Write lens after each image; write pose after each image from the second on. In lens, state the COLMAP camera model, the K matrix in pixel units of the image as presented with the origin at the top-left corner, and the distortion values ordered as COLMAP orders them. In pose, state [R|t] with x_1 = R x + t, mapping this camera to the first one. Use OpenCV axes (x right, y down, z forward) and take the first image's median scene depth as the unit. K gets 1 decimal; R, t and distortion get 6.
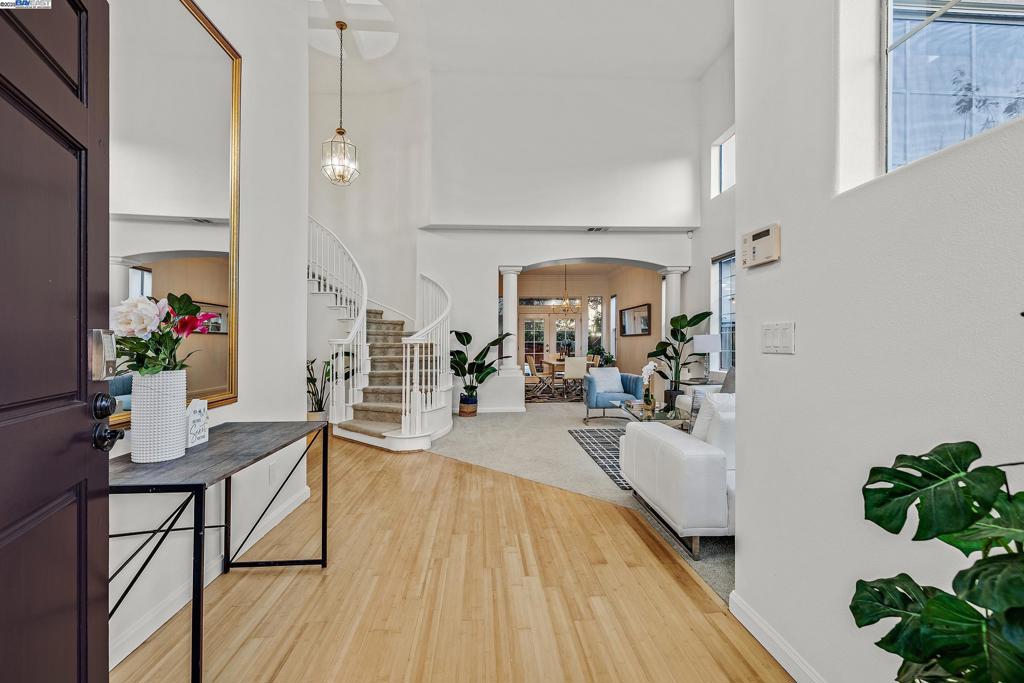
lens RADIAL K [[429.9, 0, 517.4], [0, 429.9, 341.2], [0, 0, 1]] dist [-0.000396, 0.000446]
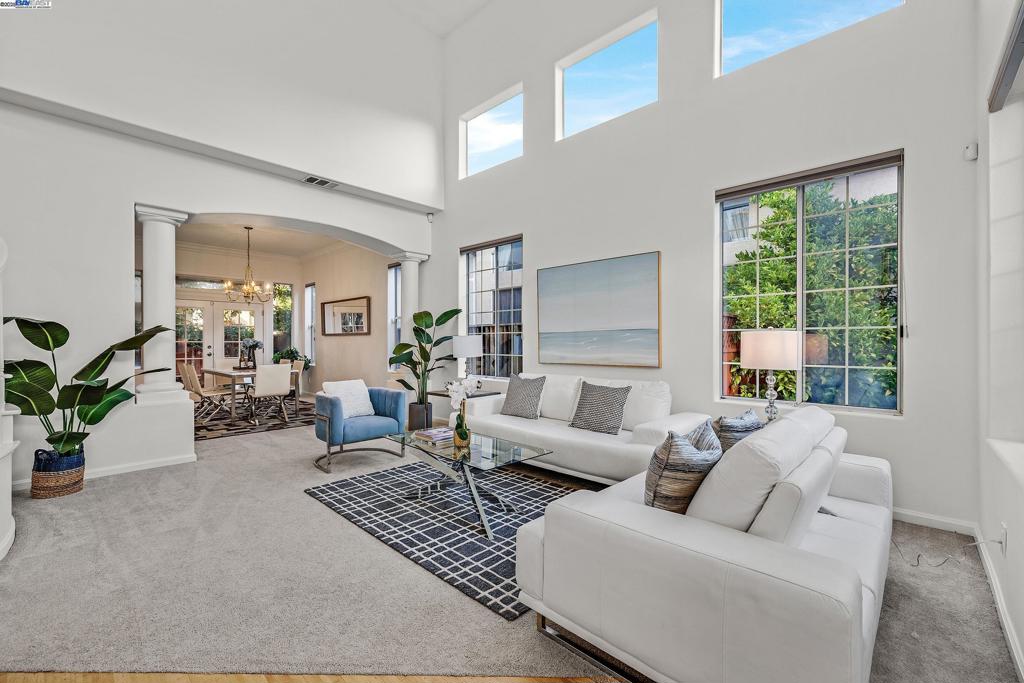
lens RADIAL K [[429.9, 0, 507.7], [0, 429.9, 347.8], [0, 0, 1]] dist [-0.000396, 0.000446]
pose [[0.747022, -0.001814, 0.664796, -0.055055], [-0.008391, 0.999891, 0.012156, -0.002207], [-0.664746, -0.014659, 0.746926, 0.284288]]
